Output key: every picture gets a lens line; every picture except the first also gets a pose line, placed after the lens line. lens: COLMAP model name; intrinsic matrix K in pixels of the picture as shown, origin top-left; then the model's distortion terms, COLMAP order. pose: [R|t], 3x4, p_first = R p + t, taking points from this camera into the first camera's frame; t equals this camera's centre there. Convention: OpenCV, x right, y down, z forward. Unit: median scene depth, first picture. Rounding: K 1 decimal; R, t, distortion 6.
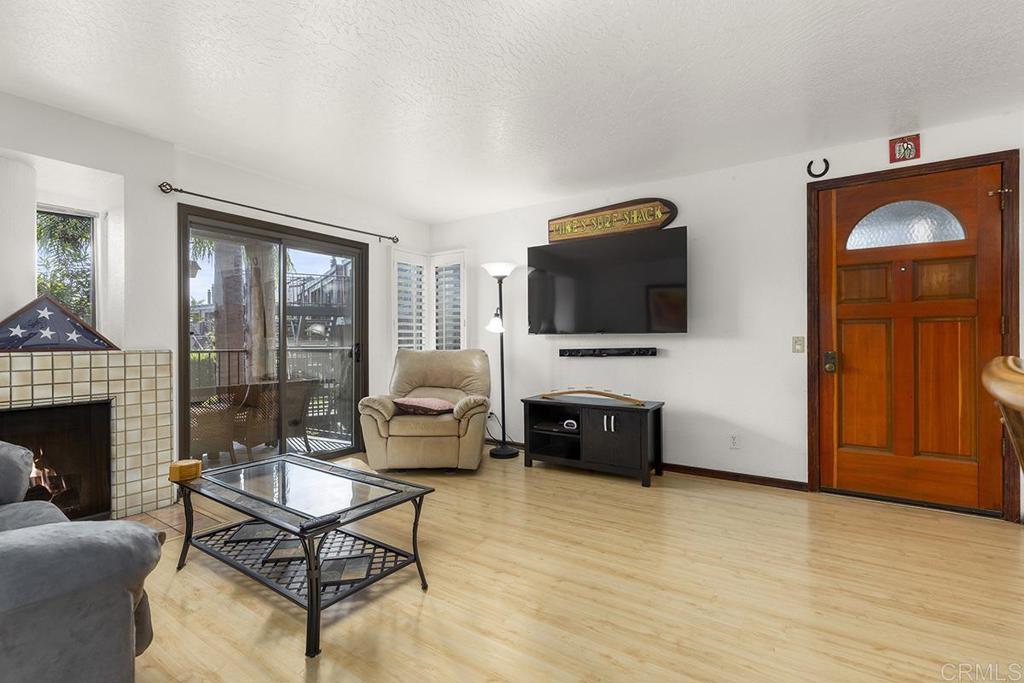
lens RADIAL K [[460.7, 0, 521.1], [0, 460.7, 341.8], [0, 0, 1]] dist [0.002156, 0.000492]
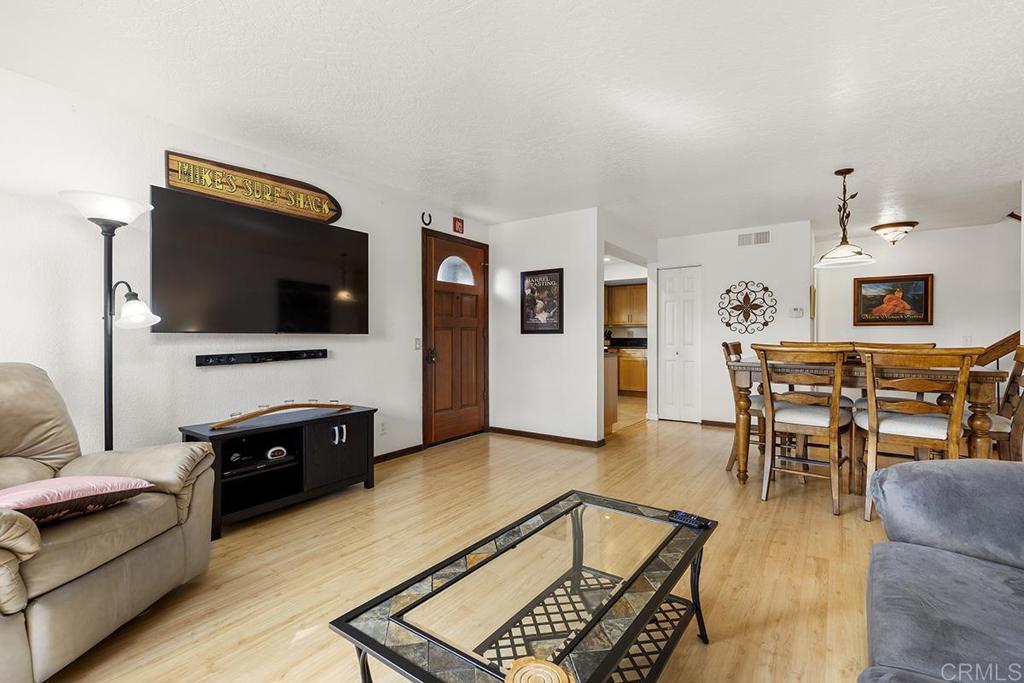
lens RADIAL K [[460.7, 0, 517.0], [0, 460.7, 338.5], [0, 0, 1]] dist [0.002156, 0.000492]
pose [[0.021652, 0.000489, 0.999765, -0.723910], [0.003795, 0.999993, -0.000571, -0.007731], [-0.999758, 0.003806, 0.021650, 0.661662]]
